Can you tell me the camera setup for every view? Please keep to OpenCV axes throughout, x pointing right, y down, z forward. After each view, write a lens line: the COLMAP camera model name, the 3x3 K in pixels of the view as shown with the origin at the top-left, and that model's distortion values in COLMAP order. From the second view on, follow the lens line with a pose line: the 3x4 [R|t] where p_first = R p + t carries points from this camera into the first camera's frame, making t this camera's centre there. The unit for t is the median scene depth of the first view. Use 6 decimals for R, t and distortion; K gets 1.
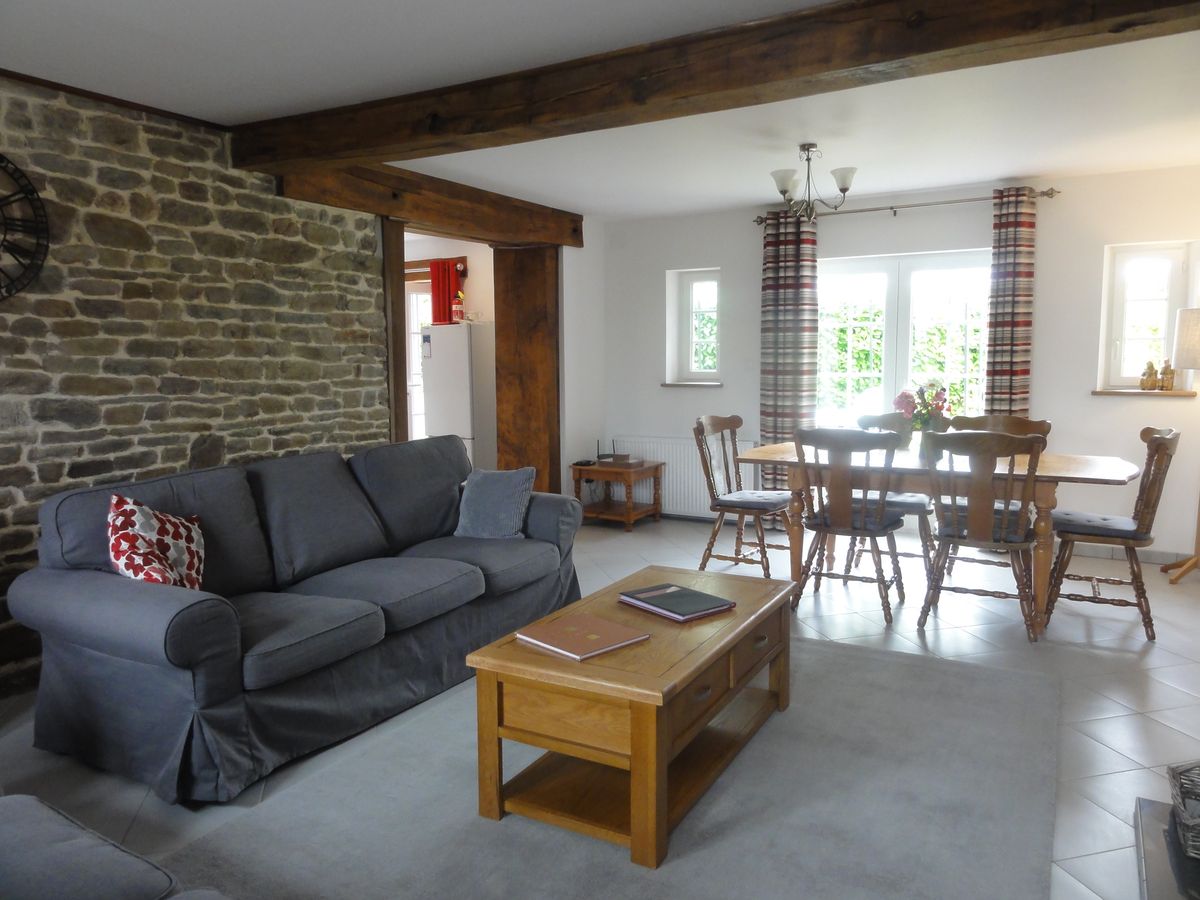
lens RADIAL K [[849.9, 0, 602.5], [0, 849.9, 452.3], [0, 0, 1]] dist [-0.012102, -0.002496]
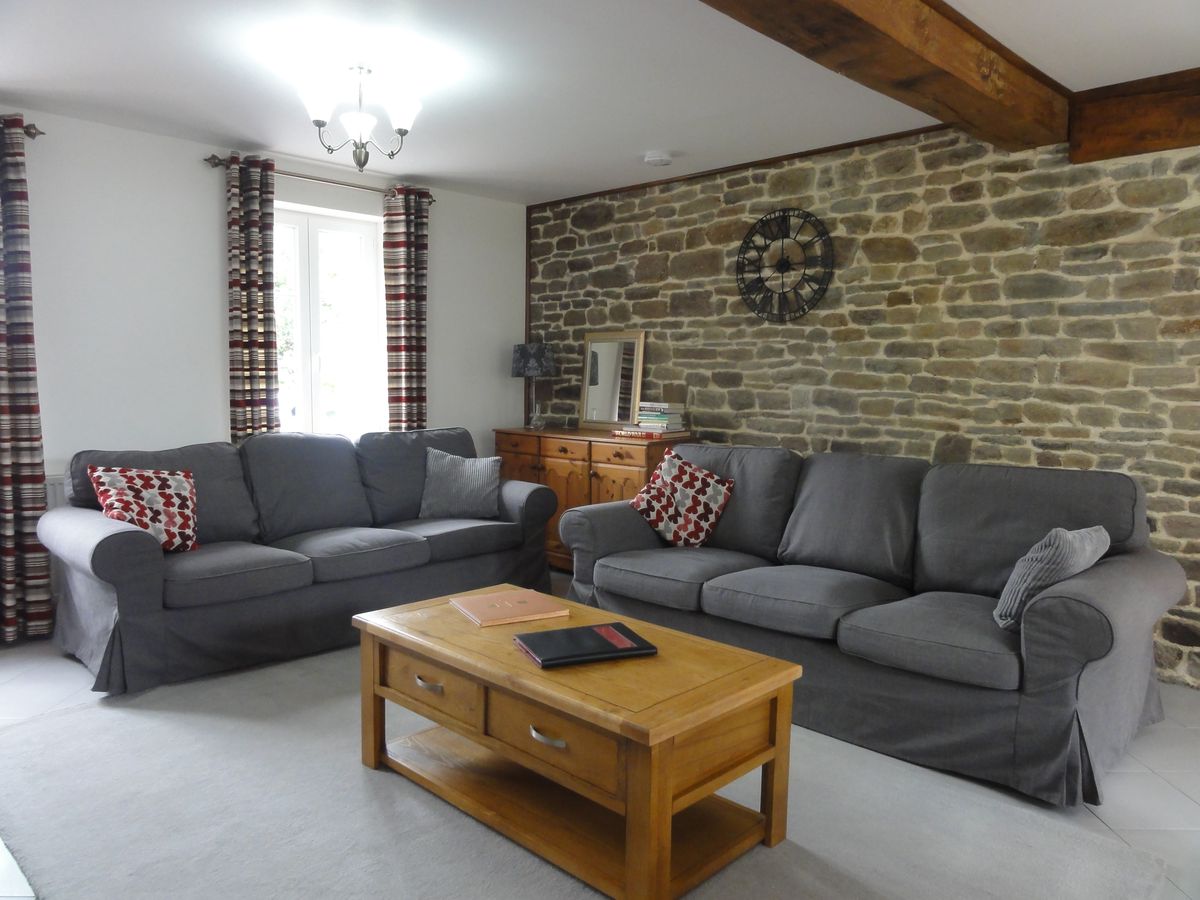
lens RADIAL K [[849.9, 0, 602.6], [0, 849.9, 448.5], [0, 0, 1]] dist [-0.012102, -0.002496]
pose [[-0.262425, 0.087818, -0.960948, 0.629030], [-0.114637, 0.985960, 0.121410, -0.082809], [0.958119, 0.142022, -0.248673, 0.894784]]
